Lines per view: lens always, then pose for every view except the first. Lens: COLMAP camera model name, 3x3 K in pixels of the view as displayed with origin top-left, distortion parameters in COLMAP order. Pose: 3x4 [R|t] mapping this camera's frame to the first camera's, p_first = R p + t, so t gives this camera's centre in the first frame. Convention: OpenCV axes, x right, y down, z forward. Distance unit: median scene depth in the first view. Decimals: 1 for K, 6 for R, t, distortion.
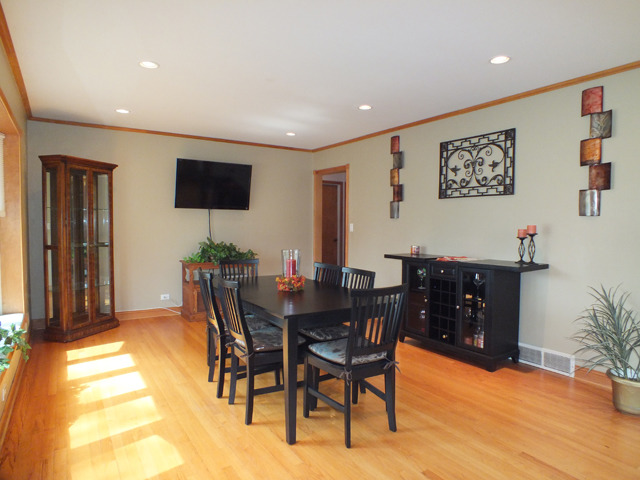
lens RADIAL K [[408.6, 0, 328.1], [0, 408.6, 246.7], [0, 0, 1]] dist [-0.048215, 0.001774]
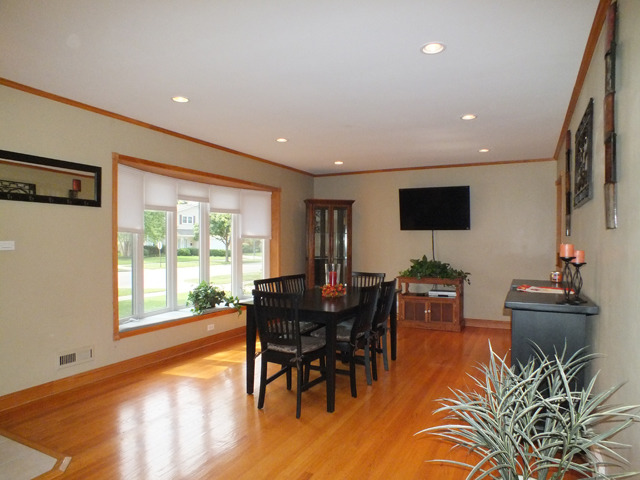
lens RADIAL K [[408.6, 0, 320.6], [0, 408.6, 239.0], [0, 0, 1]] dist [-0.048215, 0.001774]
pose [[0.497490, -0.009664, -0.867416, 0.746542], [-0.047203, 0.998155, -0.038193, -0.015908], [0.866185, 0.059945, 0.496116, 0.263601]]
